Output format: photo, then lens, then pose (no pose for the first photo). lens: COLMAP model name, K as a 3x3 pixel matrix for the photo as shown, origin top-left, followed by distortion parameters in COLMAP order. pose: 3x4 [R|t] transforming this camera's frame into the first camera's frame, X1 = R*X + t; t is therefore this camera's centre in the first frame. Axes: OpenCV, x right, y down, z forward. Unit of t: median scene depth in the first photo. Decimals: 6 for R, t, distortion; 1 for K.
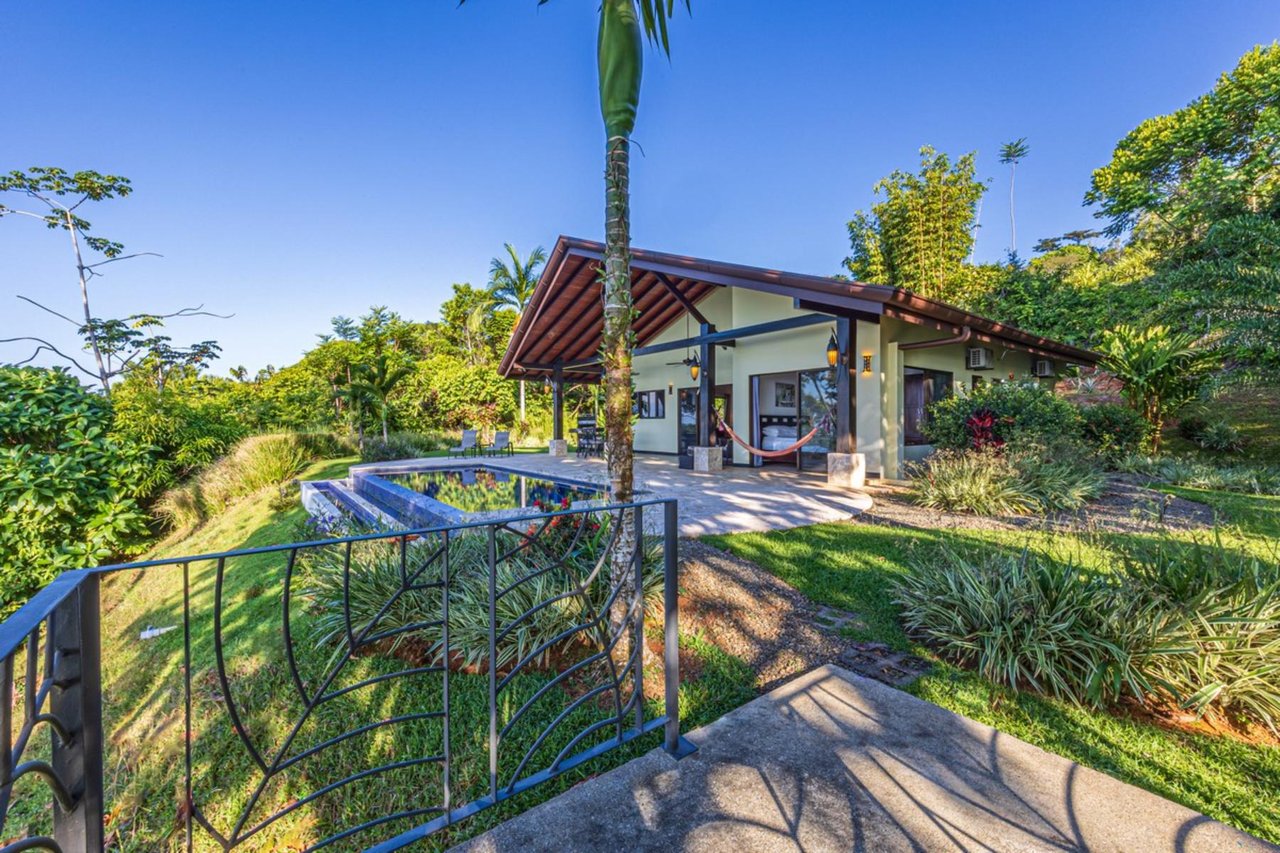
lens RADIAL K [[515.0, 0, 659.2], [0, 515.0, 431.3], [0, 0, 1]] dist [-0.000519, 0.000060]
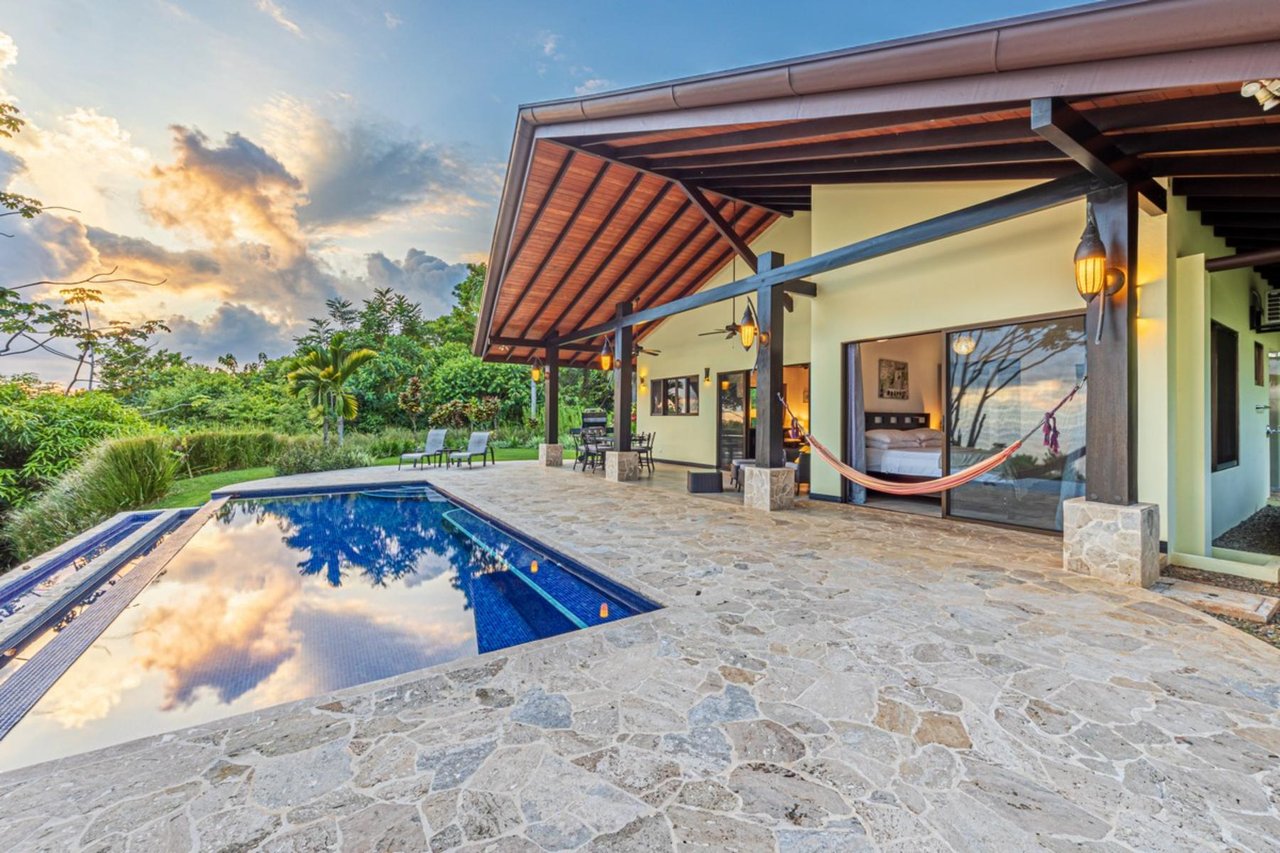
lens RADIAL K [[515.6, 0, 654.8], [0, 515.6, 414.4], [0, 0, 1]] dist [-0.002215, -0.000121]
pose [[0.996217, 0.005637, -0.086719, 0.012851], [-0.007727, 0.999687, -0.023785, -0.009958], [0.086557, 0.024366, 0.995949, 0.303624]]
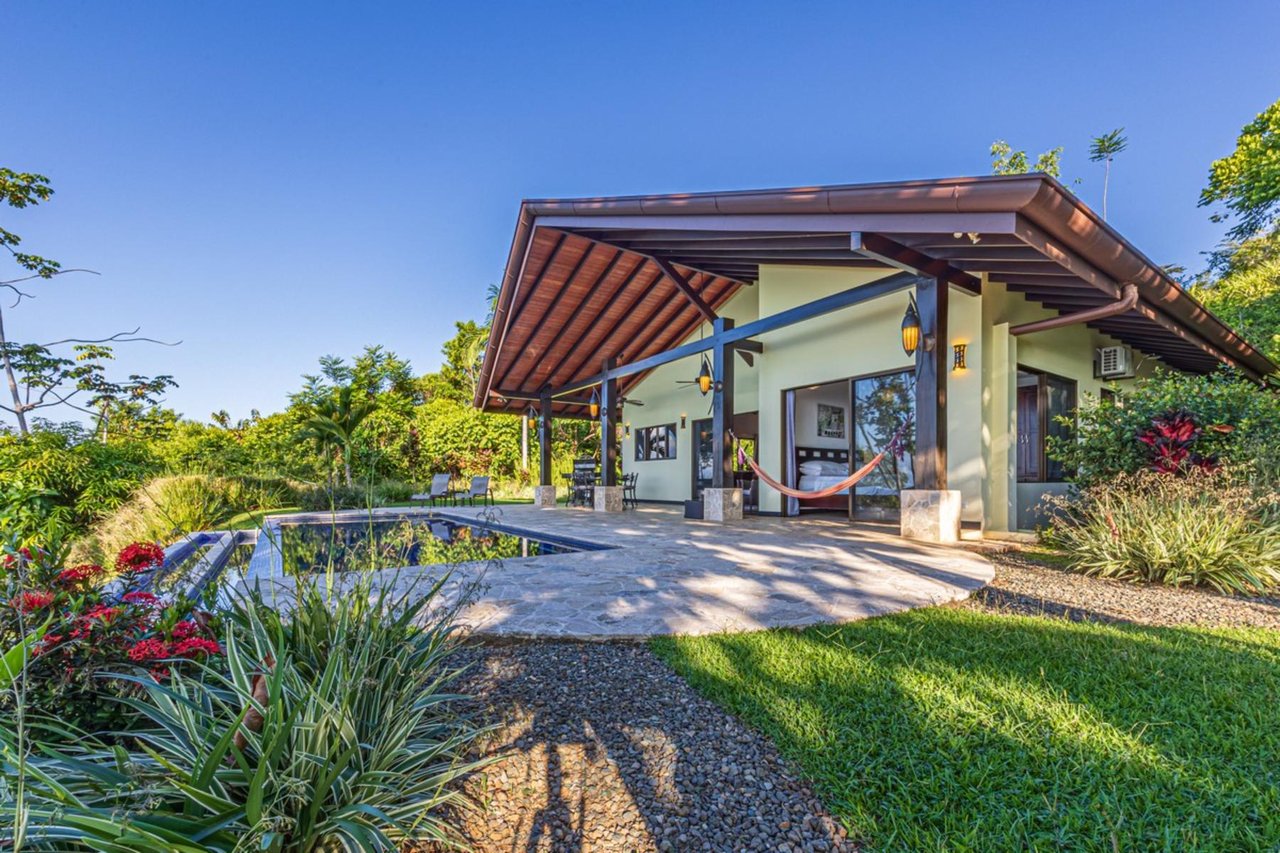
lens RADIAL K [[536.0, 0, 659.8], [0, 536.0, 486.8], [0, 0, 1]] dist [-0.001728, -0.000336]
pose [[0.998133, 0.001775, -0.061047, 0.037591], [-0.002180, 0.999976, -0.006559, 0.024409], [0.061034, 0.006680, 0.998113, 0.175722]]
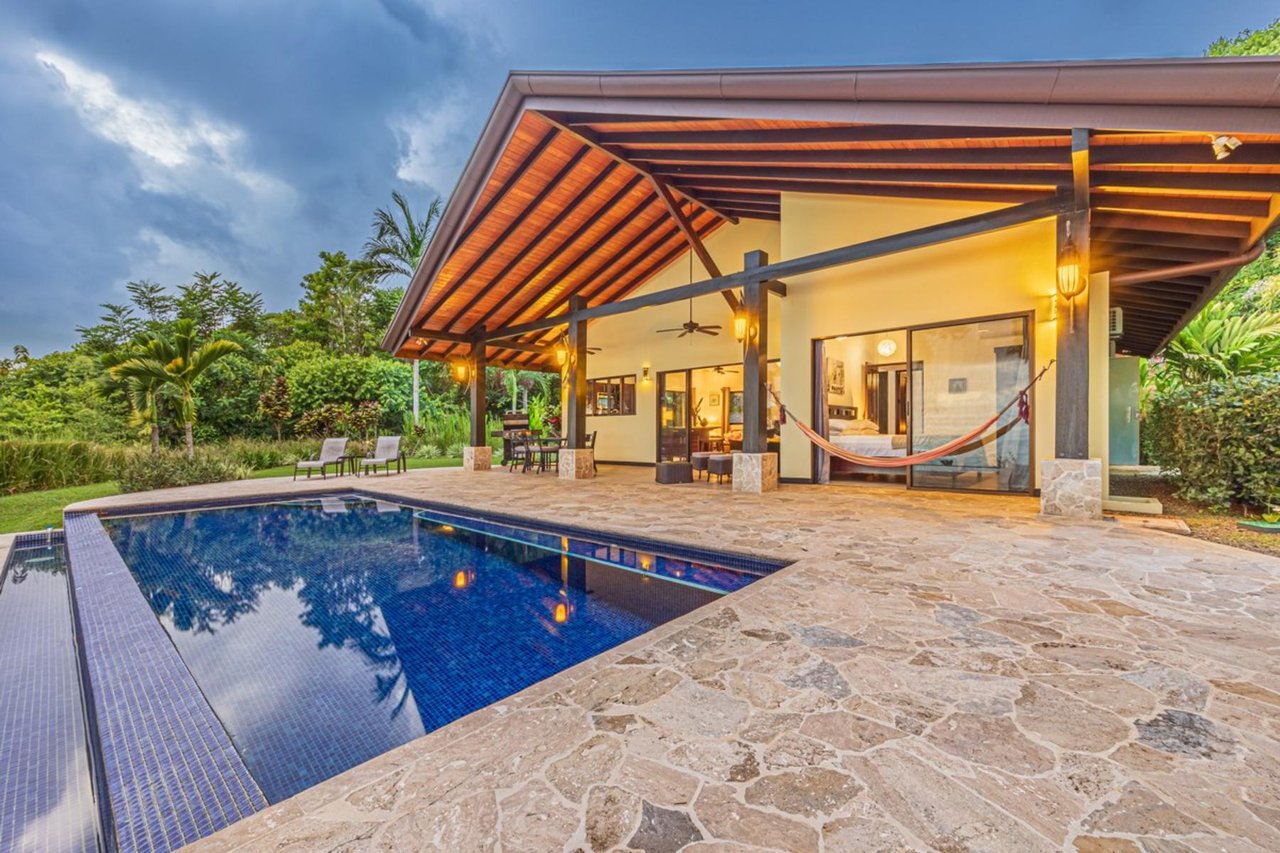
lens RADIAL K [[515.0, 0, 659.2], [0, 515.0, 431.3], [0, 0, 1]] dist [-0.000519, 0.000060]
pose [[0.981893, -0.008670, 0.189236, -0.095905], [0.011590, 0.999830, -0.014330, 0.008870], [-0.189079, 0.016264, 0.981827, 0.305732]]
